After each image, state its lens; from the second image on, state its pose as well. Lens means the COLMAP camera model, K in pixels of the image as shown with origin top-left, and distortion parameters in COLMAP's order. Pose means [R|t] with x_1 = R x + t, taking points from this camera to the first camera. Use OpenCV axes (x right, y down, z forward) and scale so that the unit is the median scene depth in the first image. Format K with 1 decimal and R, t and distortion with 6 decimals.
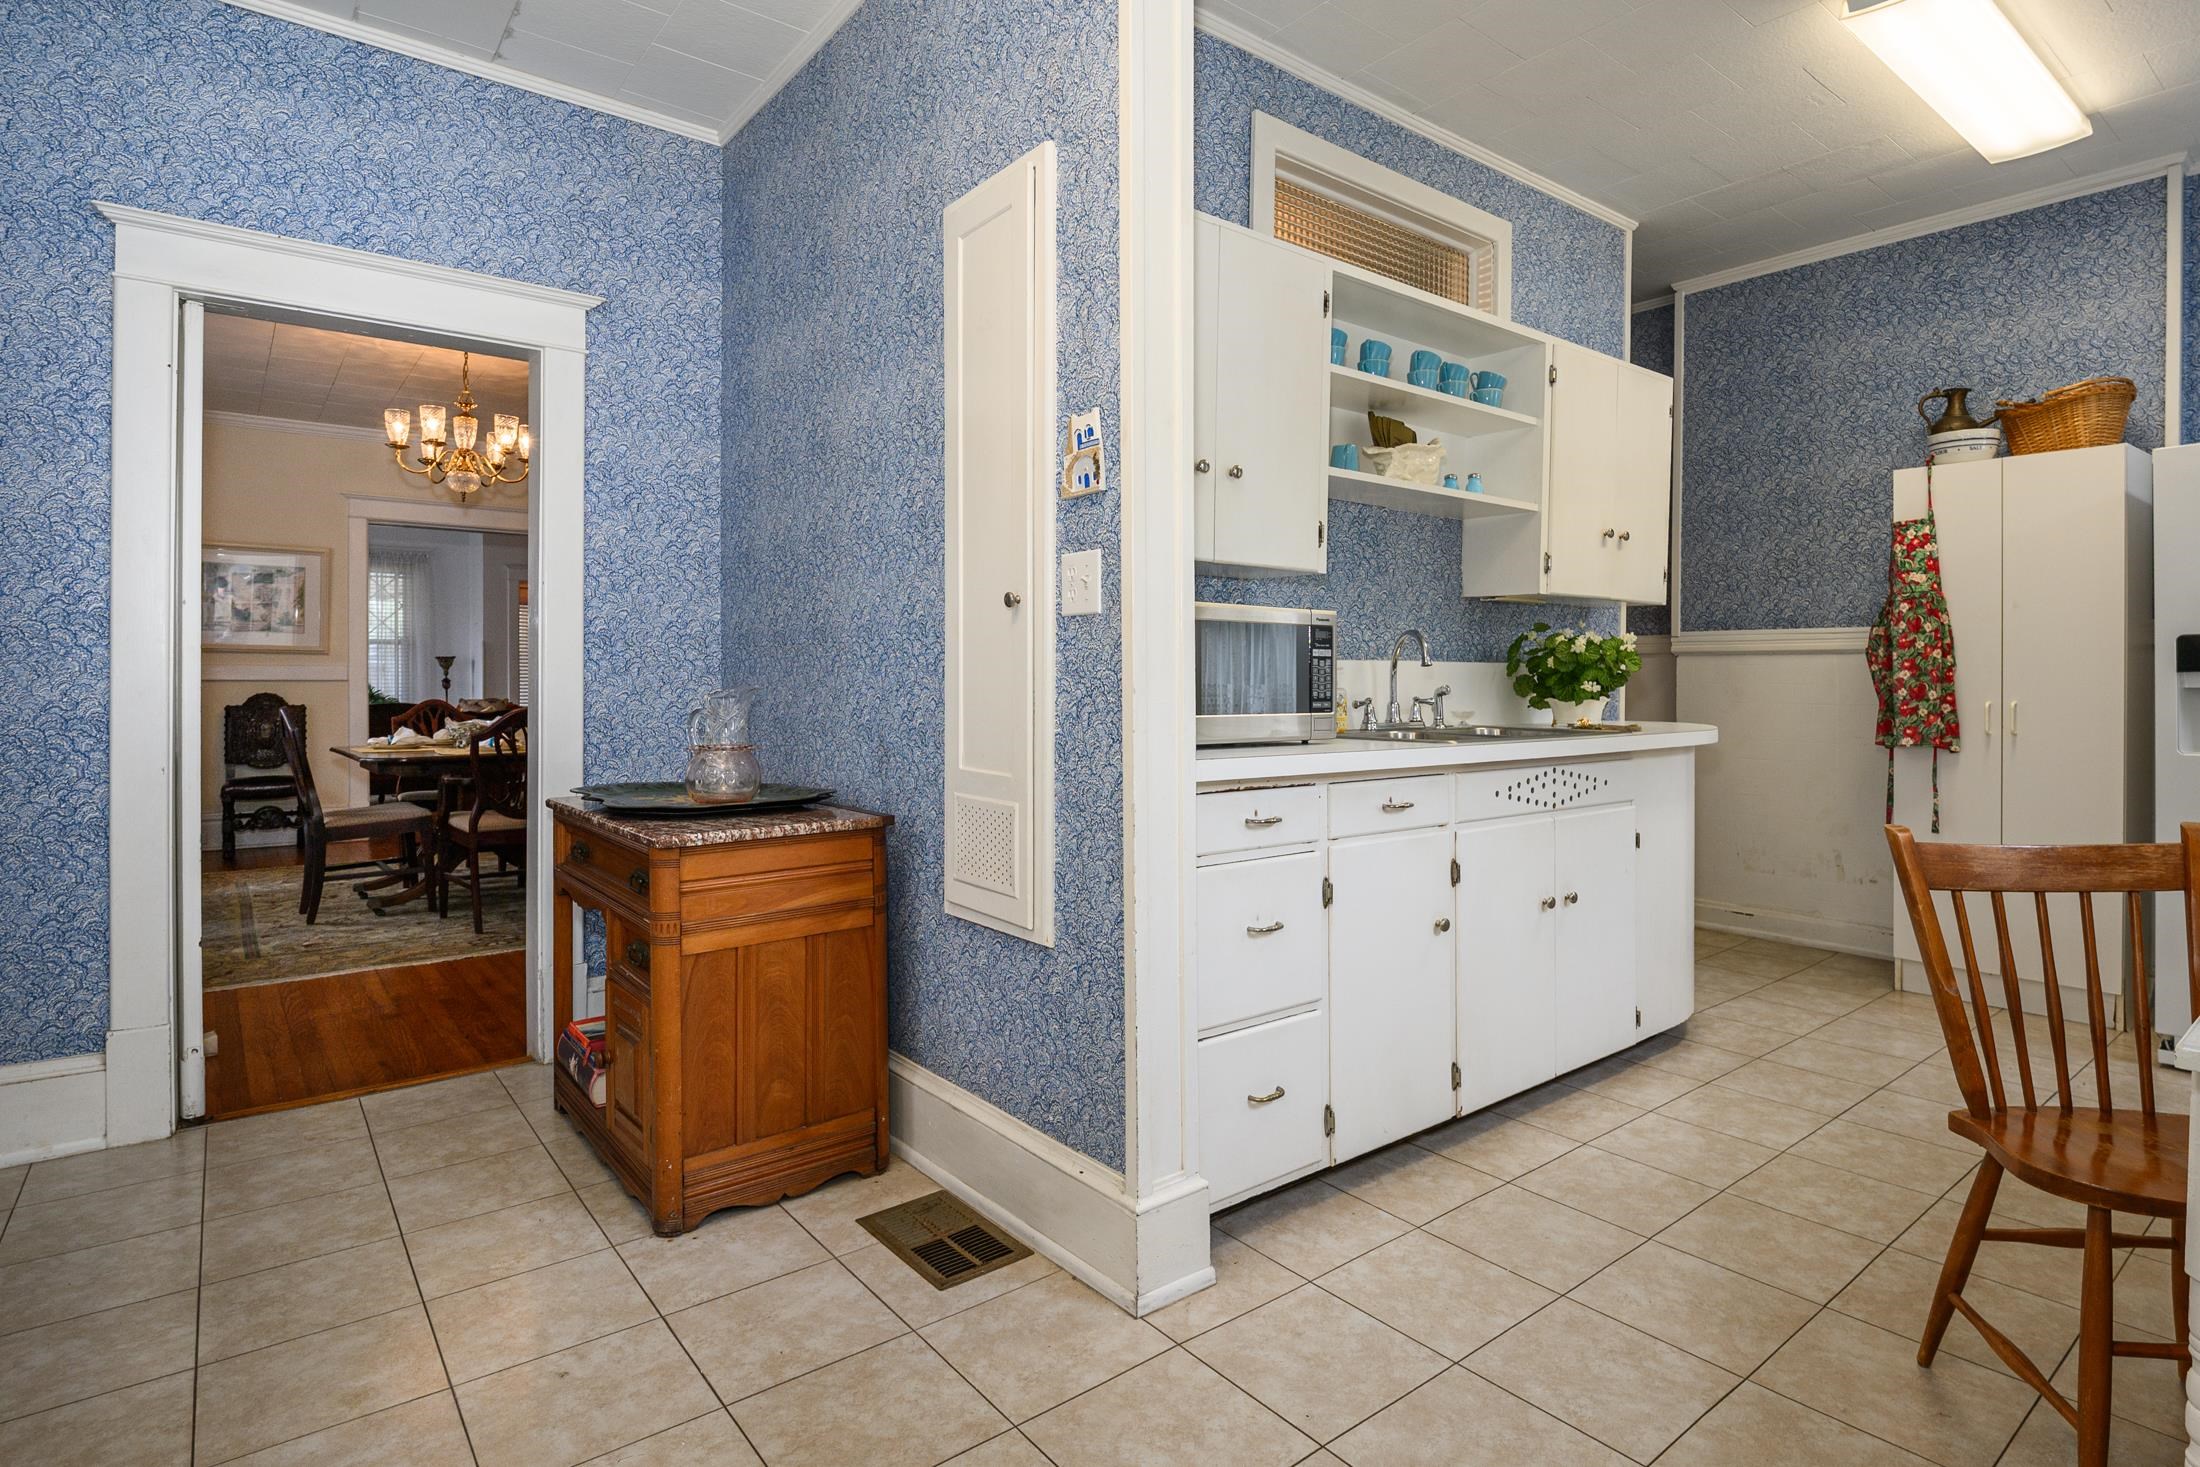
lens RADIAL K [[1116.9, 0, 1108.8], [0, 1116.9, 681.8], [0, 0, 1]] dist [-0.029070, -0.001411]
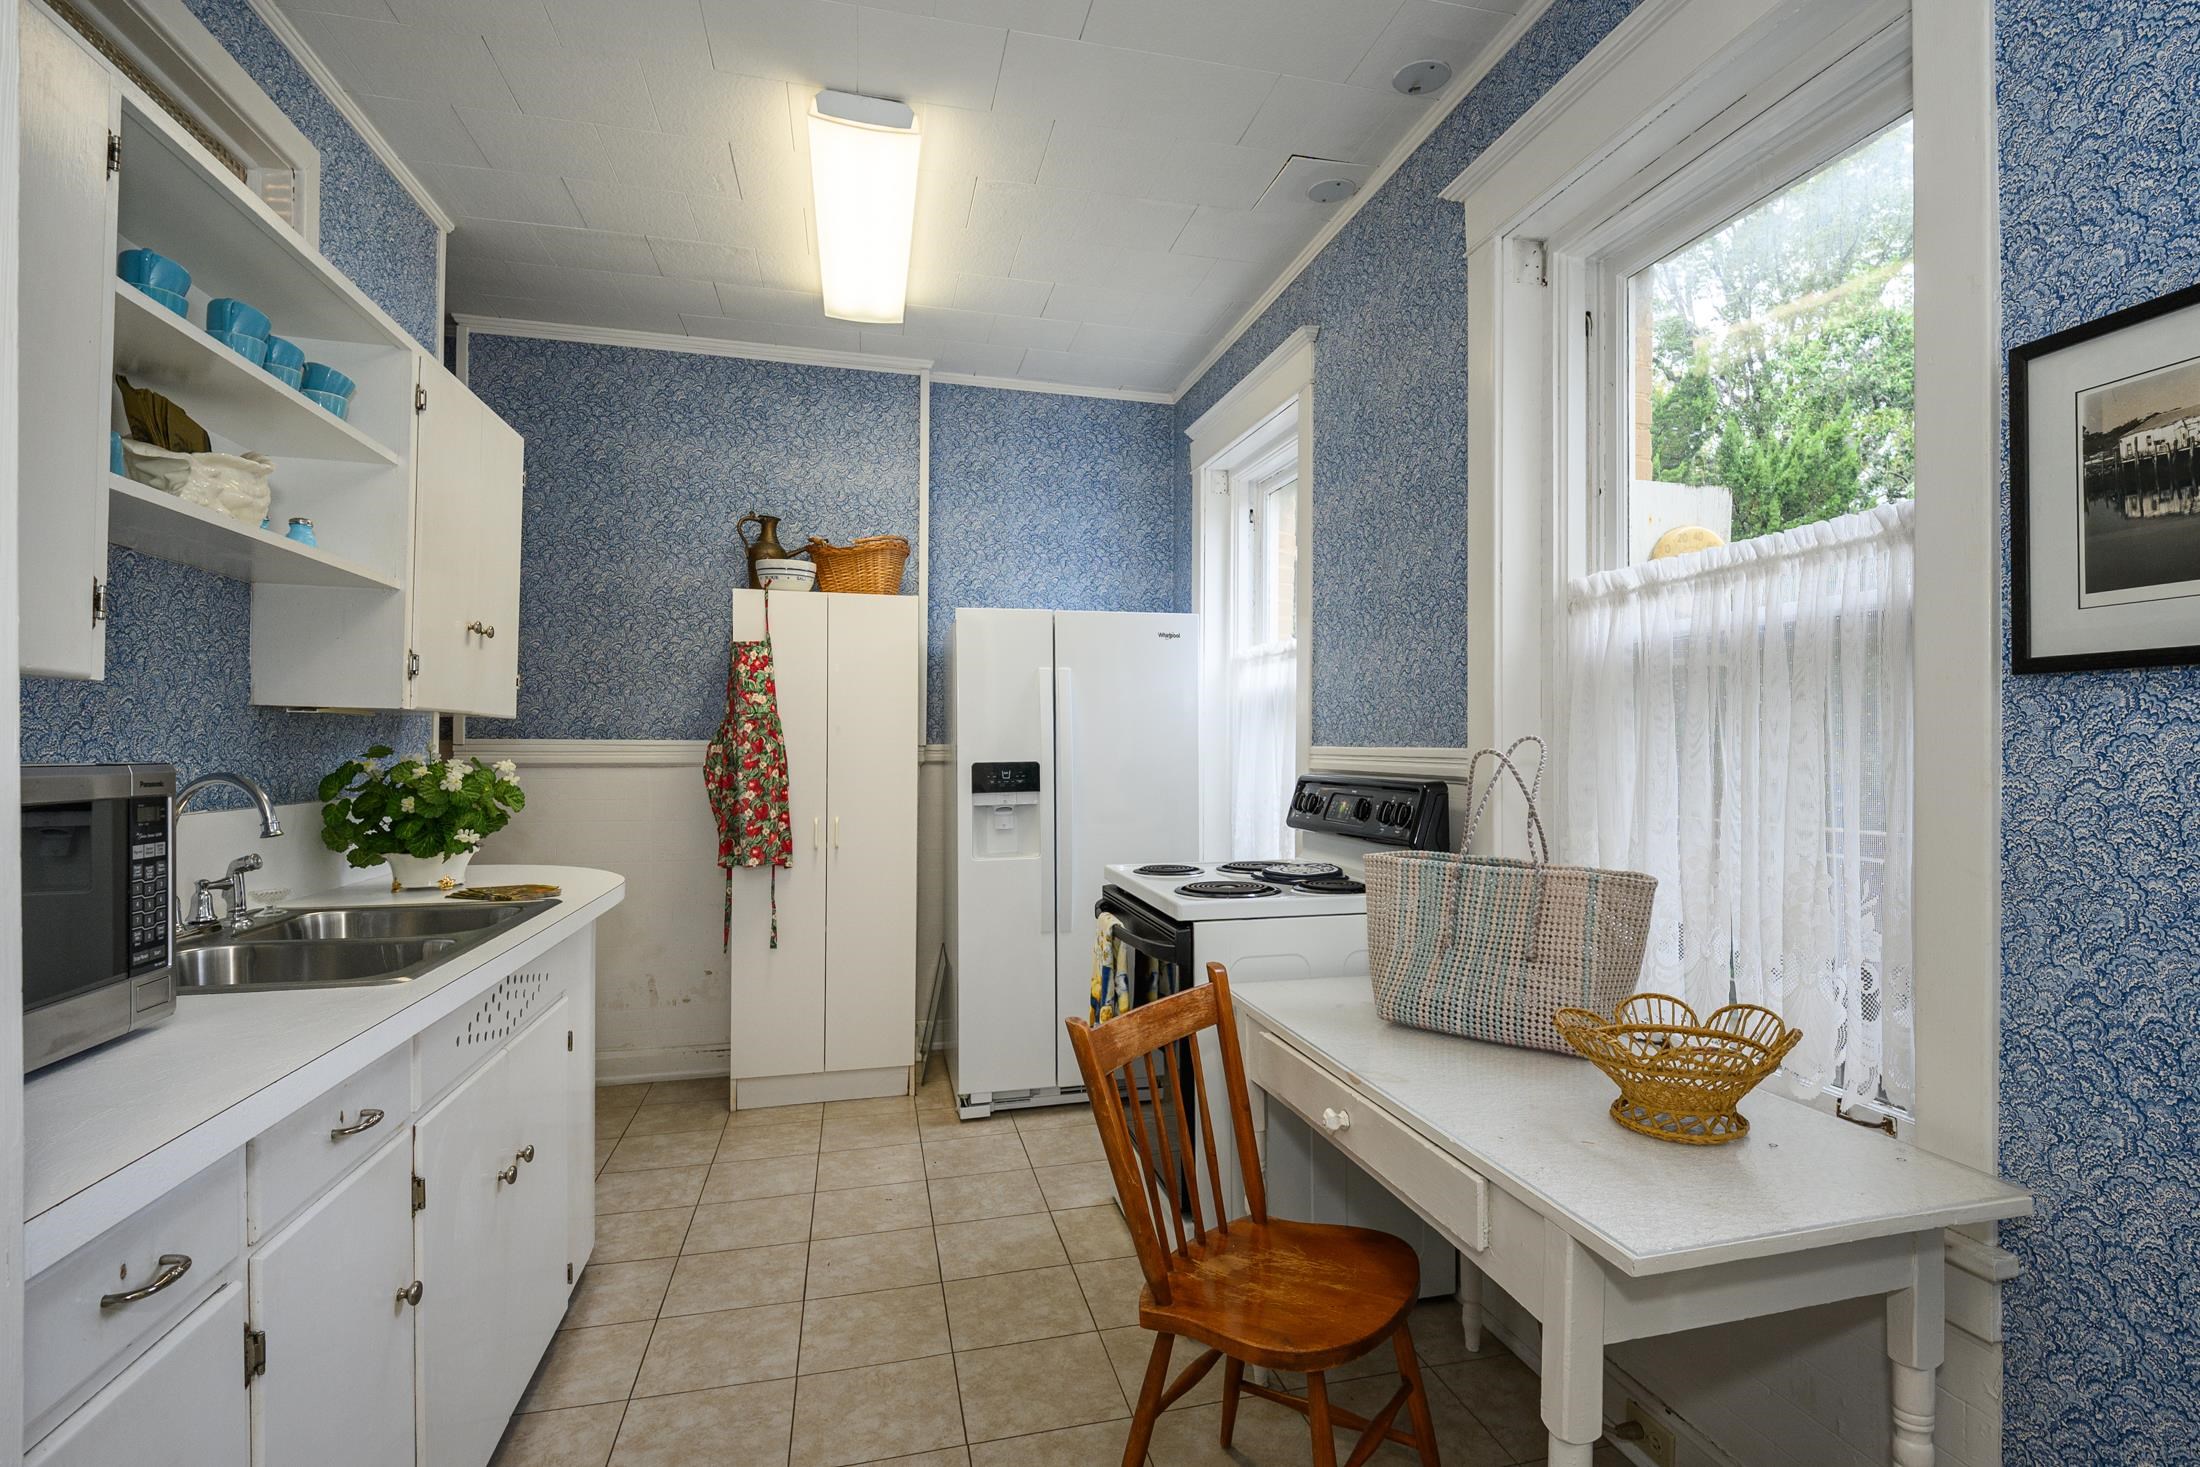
lens RADIAL K [[1102.7, 0, 1163.7], [0, 1102.7, 741.5], [0, 0, 1]] dist [0.024683, -0.024369]
pose [[0.383242, 0.005674, 0.923631, -0.062617], [0.001733, 0.999975, -0.006862, -0.047719], [-0.923646, 0.004230, 0.383222, 0.264999]]
